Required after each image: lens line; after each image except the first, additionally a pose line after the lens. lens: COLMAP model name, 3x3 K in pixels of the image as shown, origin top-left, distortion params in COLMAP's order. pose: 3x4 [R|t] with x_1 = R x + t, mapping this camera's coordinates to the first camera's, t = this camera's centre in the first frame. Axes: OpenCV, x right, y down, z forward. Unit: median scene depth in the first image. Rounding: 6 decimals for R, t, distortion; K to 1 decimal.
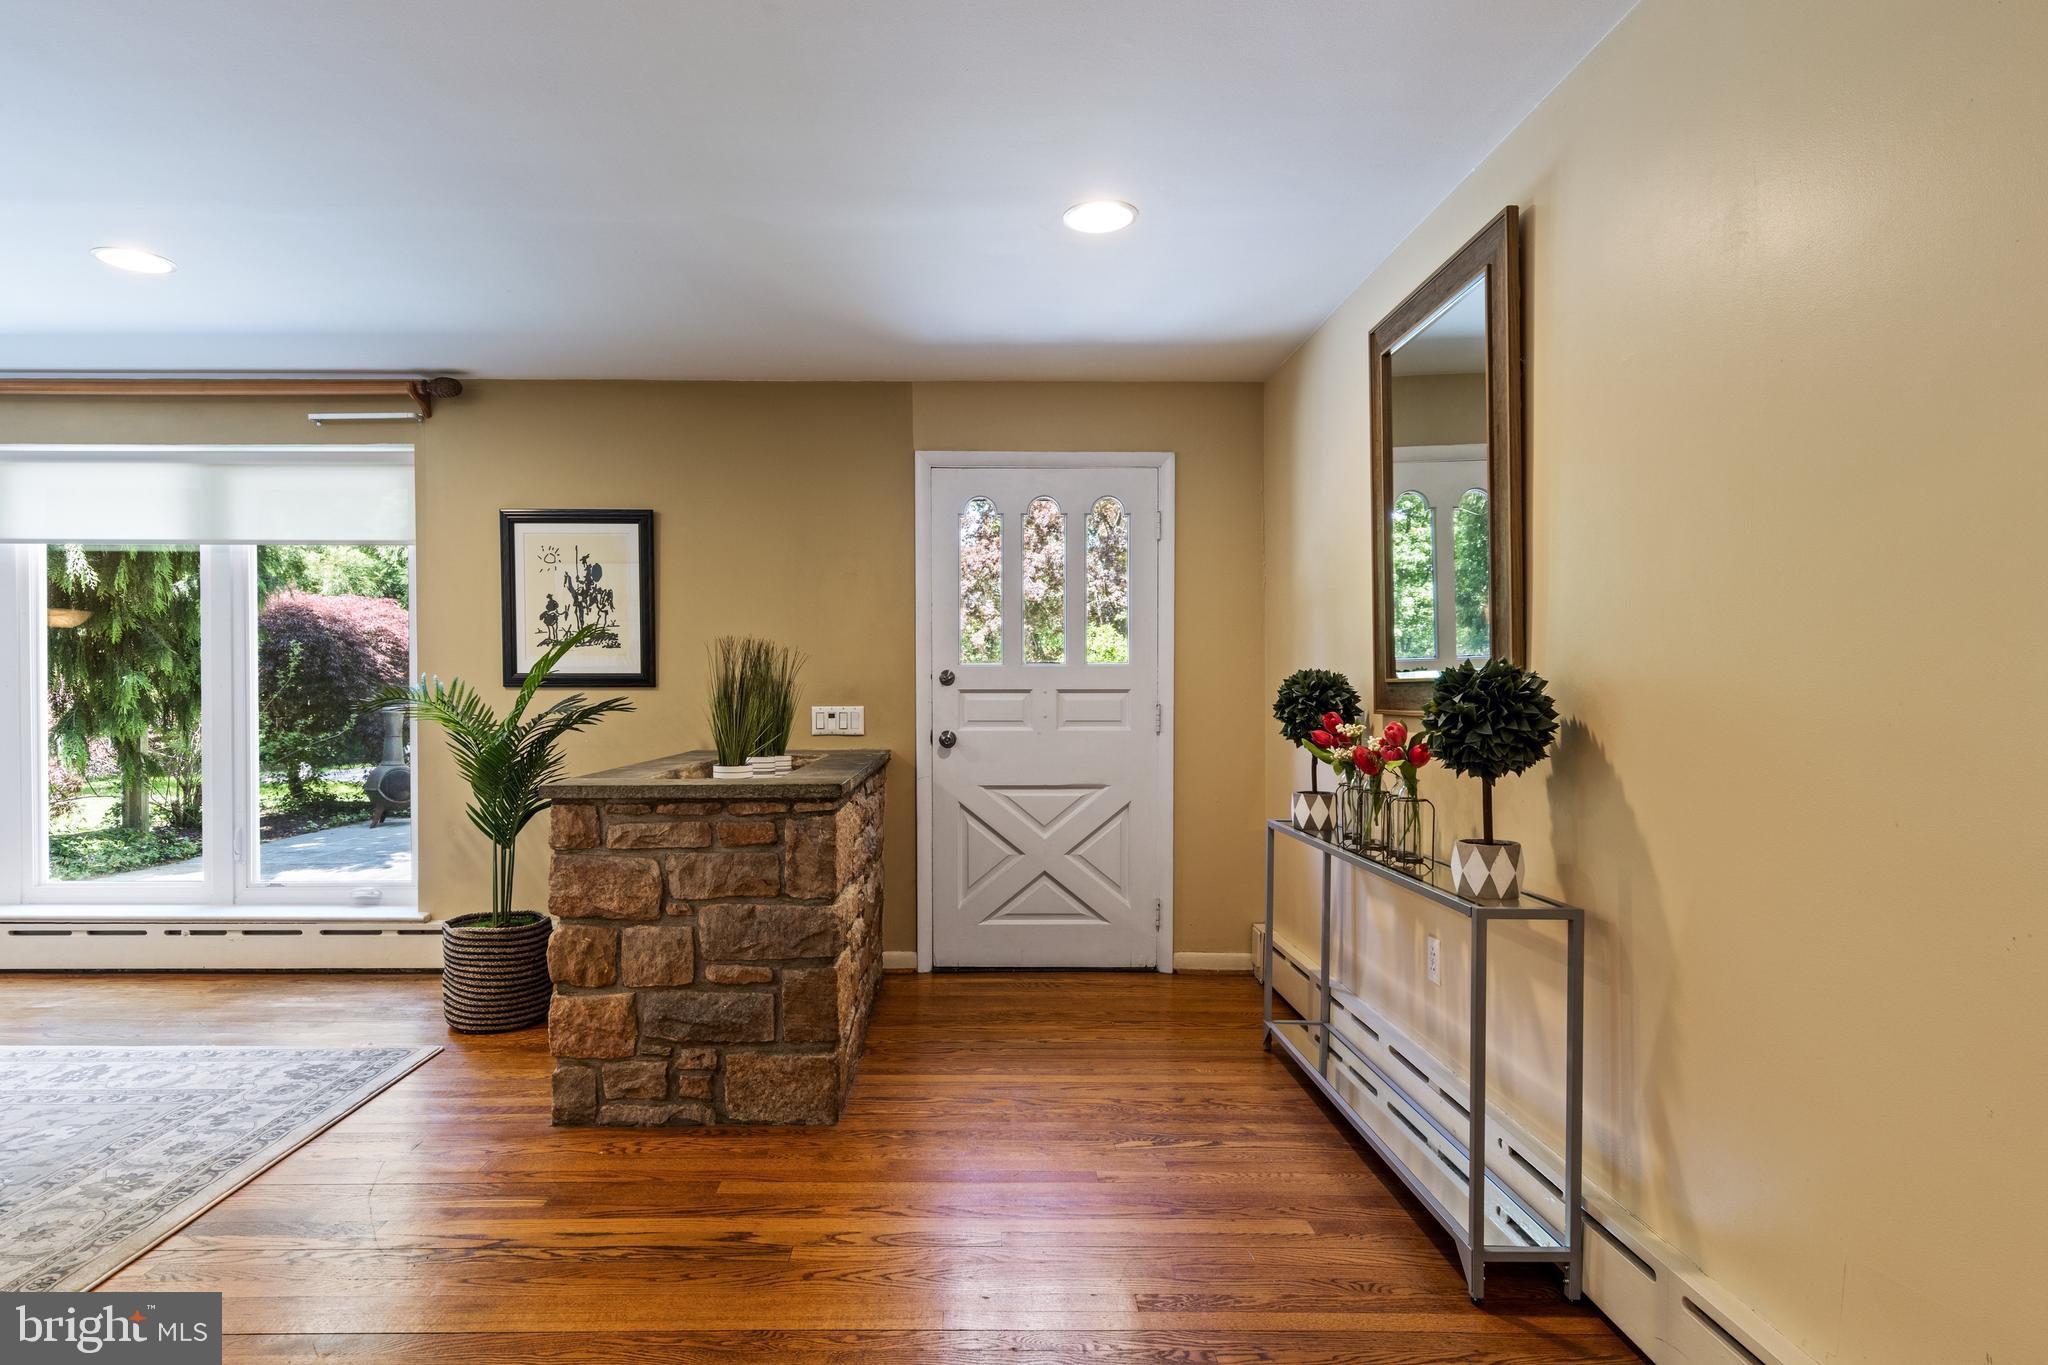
lens RADIAL K [[1059.8, 0, 1011.4], [0, 1059.8, 699.4], [0, 0, 1]] dist [0.020216, -0.007196]
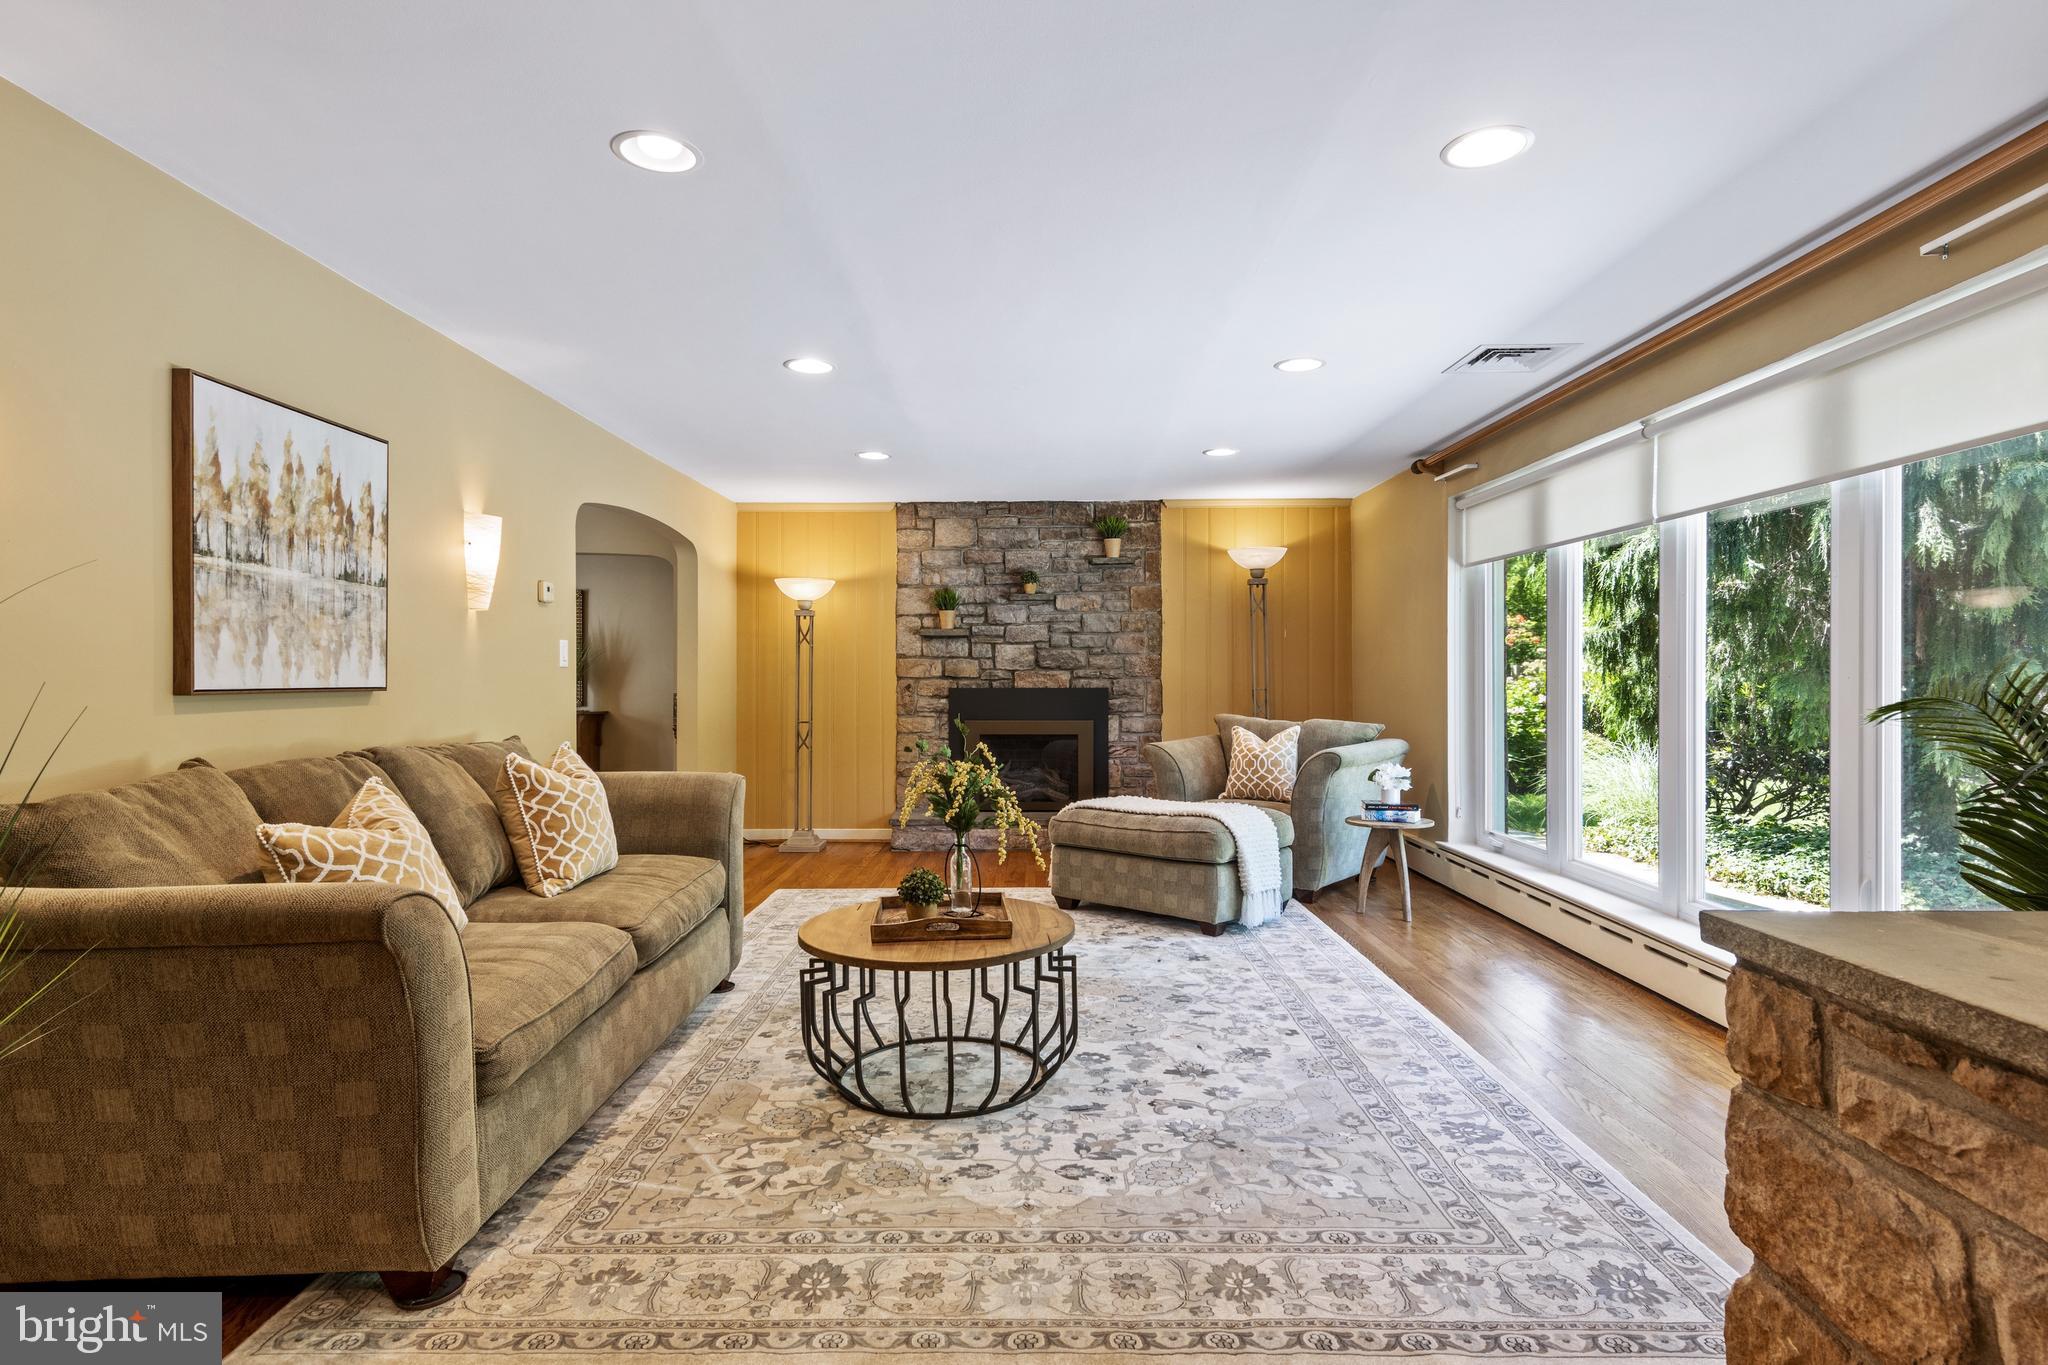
lens RADIAL K [[1059.8, 0, 1011.7], [0, 1059.8, 669.6], [0, 0, 1]] dist [0.020216, -0.007196]
pose [[-0.026779, -0.007461, -0.999614, -0.006501], [-0.011051, 0.999913, -0.007167, -0.009238], [0.999580, 0.010855, -0.026859, 0.712613]]
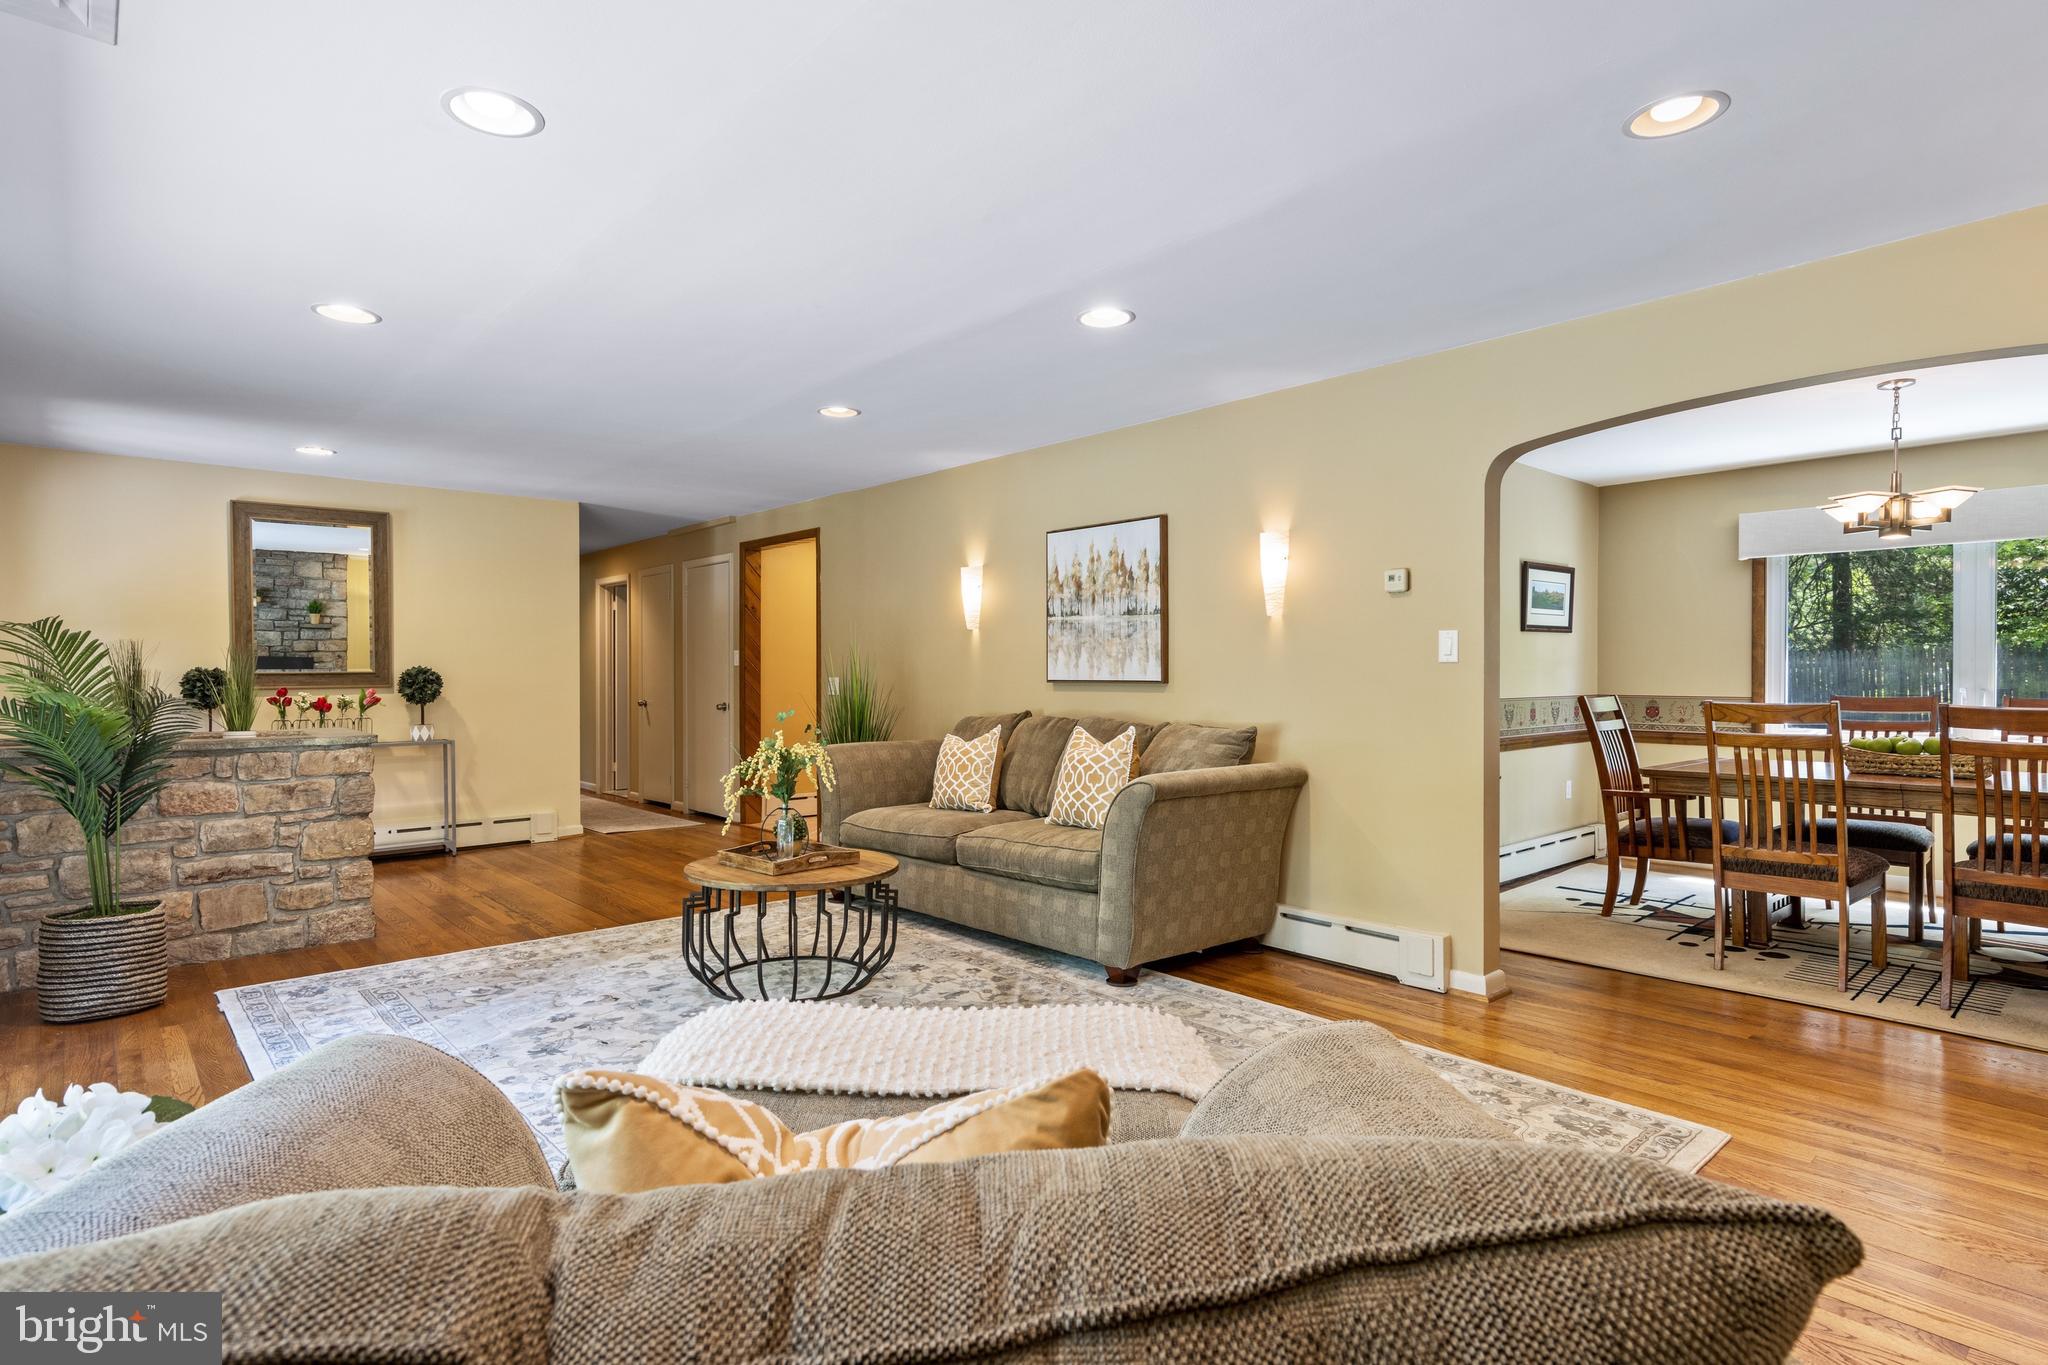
lens RADIAL K [[1059.8, 0, 1037.8], [0, 1059.8, 676.5], [0, 0, 1]] dist [0.020216, -0.007196]
pose [[-0.664018, -0.003393, 0.747709, -2.337271], [0.011129, 0.999834, 0.014420, -0.025446], [-0.747634, 0.017896, -0.663870, 1.298824]]
